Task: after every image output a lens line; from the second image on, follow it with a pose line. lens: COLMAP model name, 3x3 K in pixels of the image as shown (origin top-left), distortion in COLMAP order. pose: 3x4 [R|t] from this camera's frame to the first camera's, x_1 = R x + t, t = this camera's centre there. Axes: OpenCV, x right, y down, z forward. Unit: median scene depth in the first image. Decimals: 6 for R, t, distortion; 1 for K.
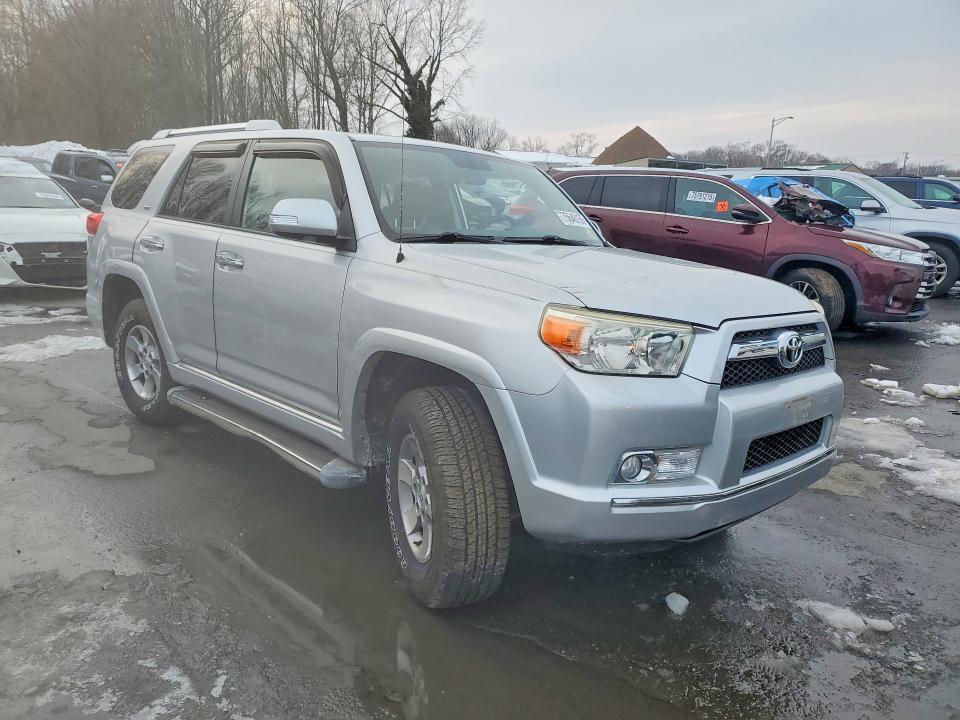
lens RADIAL K [[750.1, 0, 475.7], [0, 750.1, 362.5], [0, 0, 1]] dist [0.031587, -0.003618]
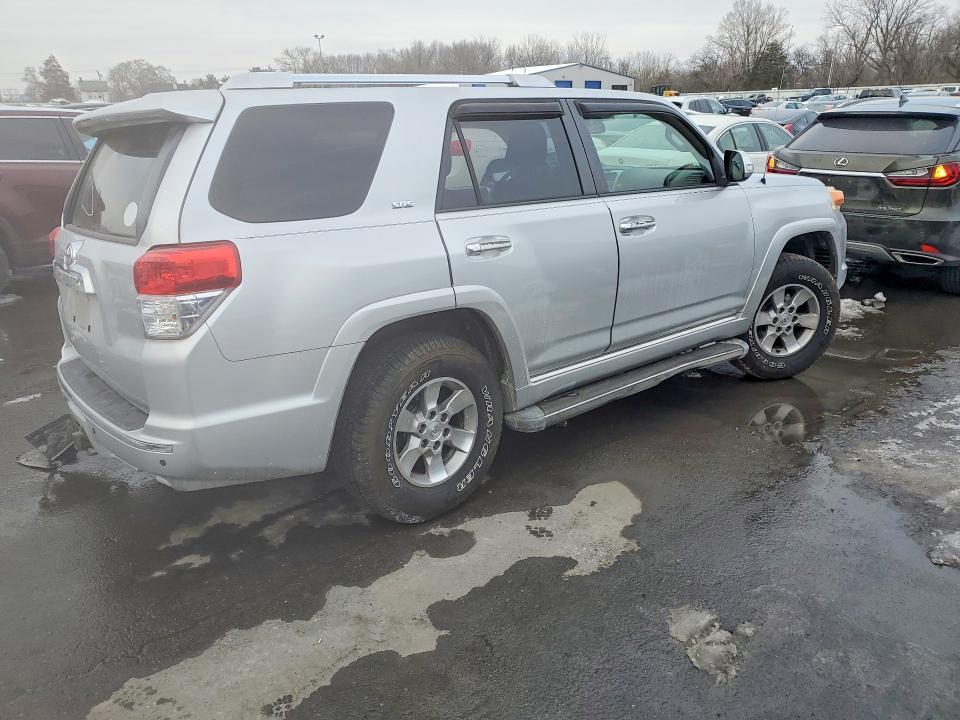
lens RADIAL K [[750.1, 0, 482.8], [0, 750.1, 355.1], [0, 0, 1]] dist [0.031587, -0.003618]
pose [[0.087581, -0.371485, 0.924299, -1.303100], [0.218002, 0.912520, 0.346095, -0.360801], [-0.972011, 0.171187, 0.160904, 1.067237]]
